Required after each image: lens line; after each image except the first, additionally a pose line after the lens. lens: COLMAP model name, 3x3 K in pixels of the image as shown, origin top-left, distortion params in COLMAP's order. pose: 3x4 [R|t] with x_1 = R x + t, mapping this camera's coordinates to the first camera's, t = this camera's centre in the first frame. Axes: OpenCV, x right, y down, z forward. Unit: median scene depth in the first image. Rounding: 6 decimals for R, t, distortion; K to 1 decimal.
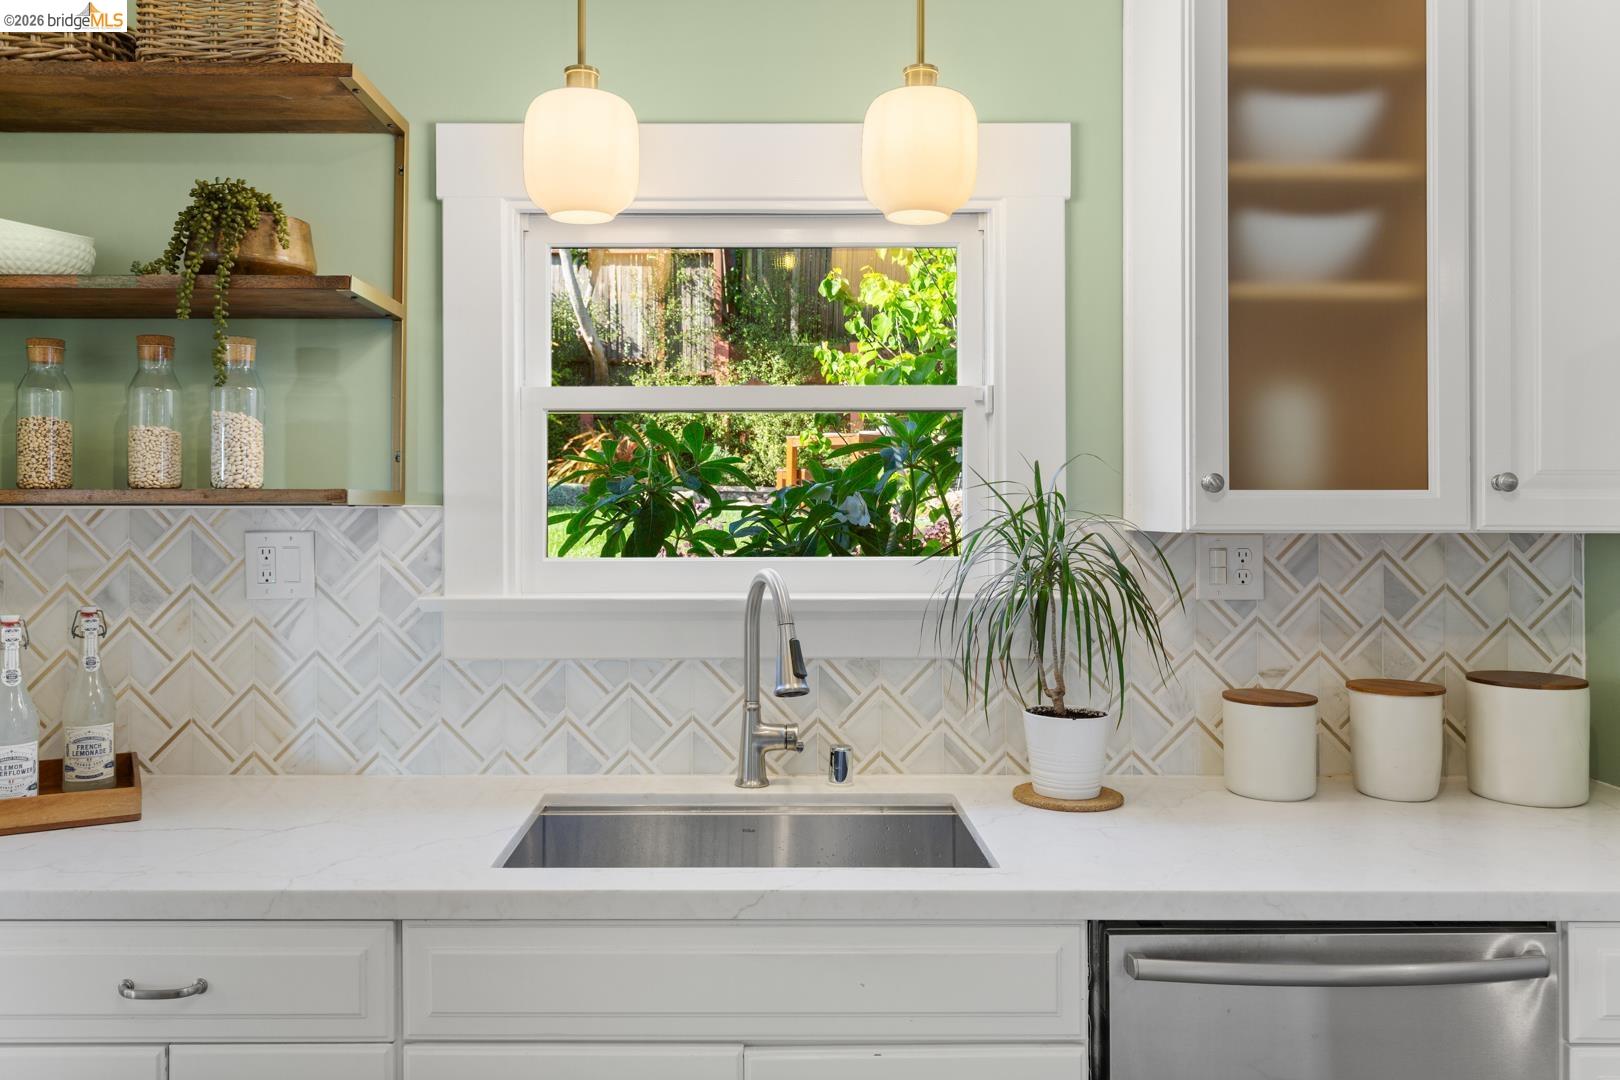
lens RADIAL K [[1197.1, 0, 797.7], [0, 1197.1, 533.6], [0, 0, 1]] dist [0.008209, -0.005083]
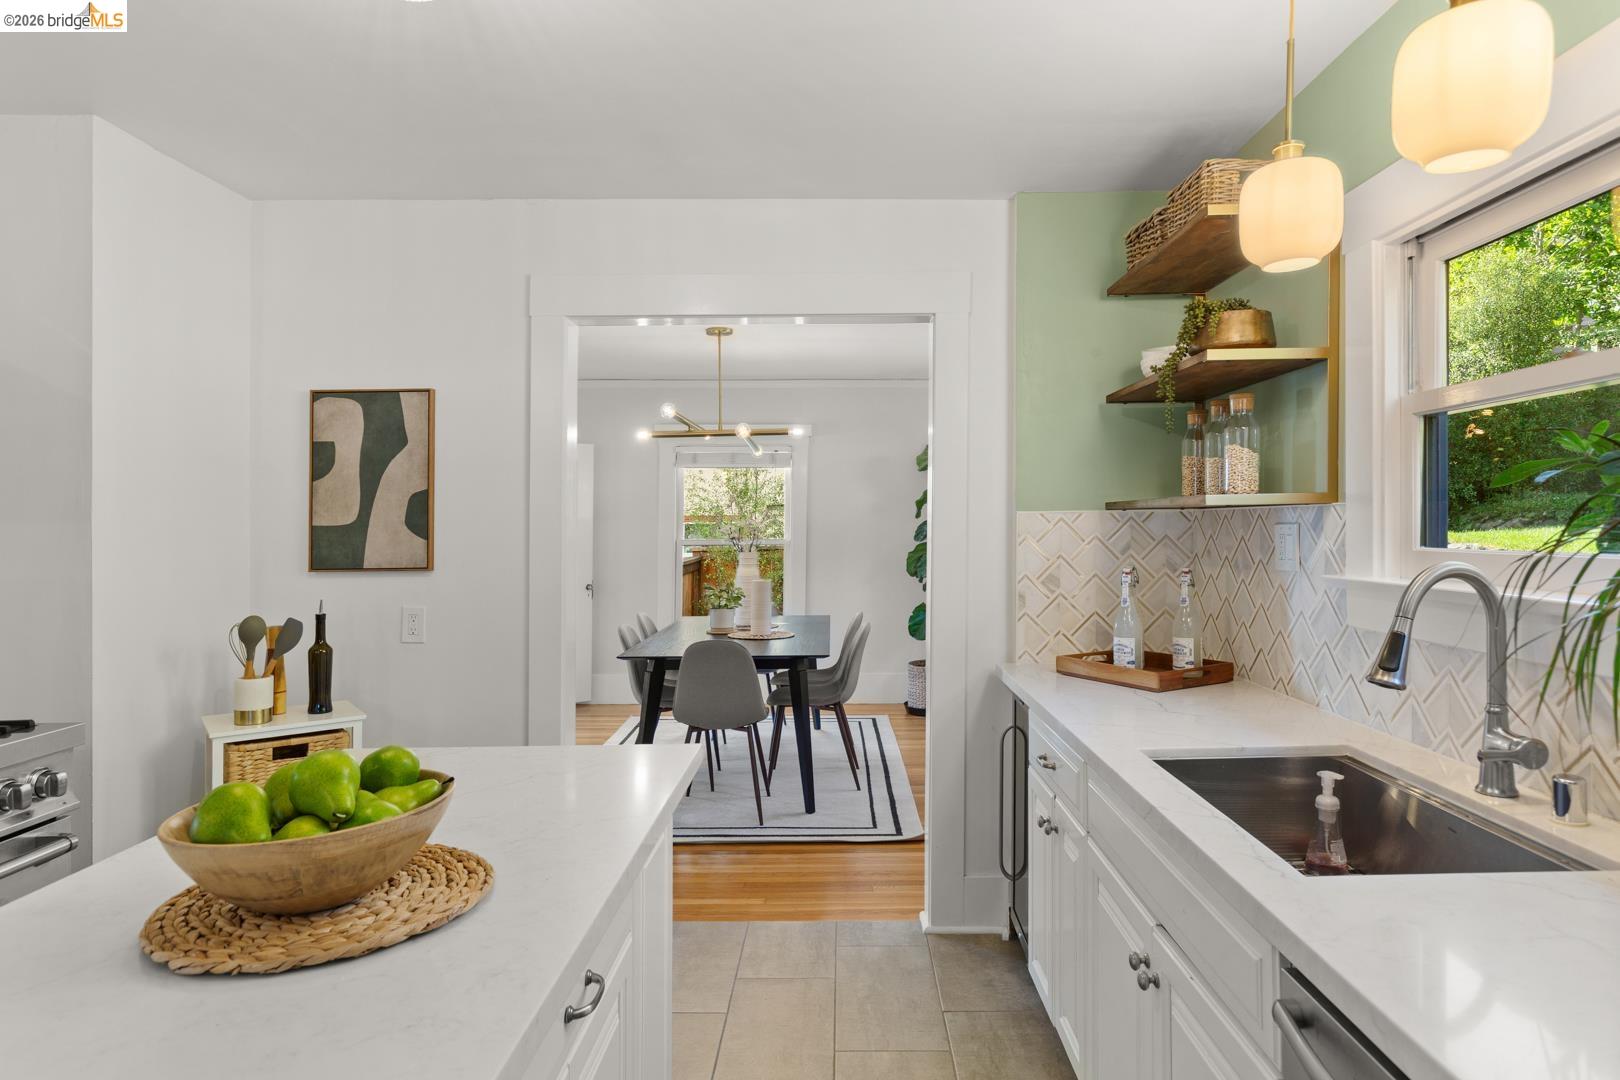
lens RADIAL K [[959.9, 0, 822.2], [0, 959.9, 519.9], [0, 0, 1]] dist [0.009300, 0.001868]
pose [[-0.022382, -0.002502, -0.999746, 0.743849], [0.001794, 0.999995, -0.002543, -0.003703], [0.999748, -0.001851, -0.022377, 0.499774]]
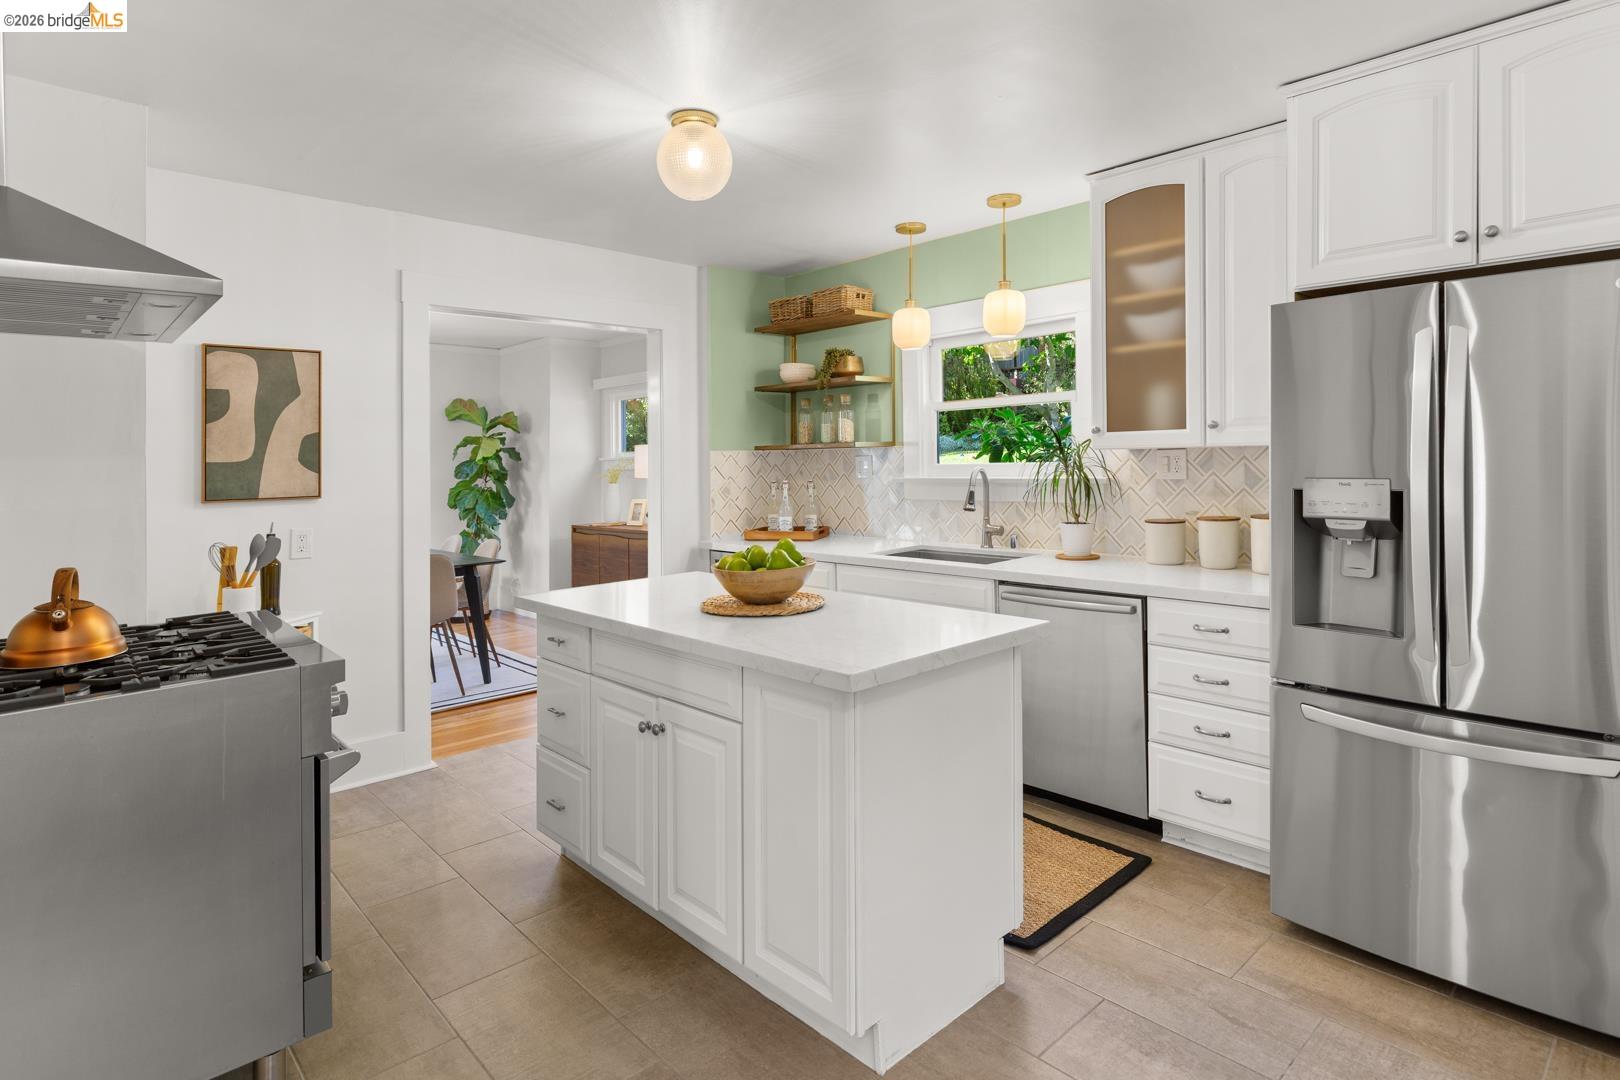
lens RADIAL K [[881.6, 0, 837.8], [0, 881.6, 456.5], [0, 0, 1]] dist [0.007229, -0.001848]
pose [[0.692321, -0.016243, -0.721406, 1.175439], [0.014442, 0.999858, -0.008652, 0.019336], [0.721445, -0.004428, 0.692458, -0.609251]]
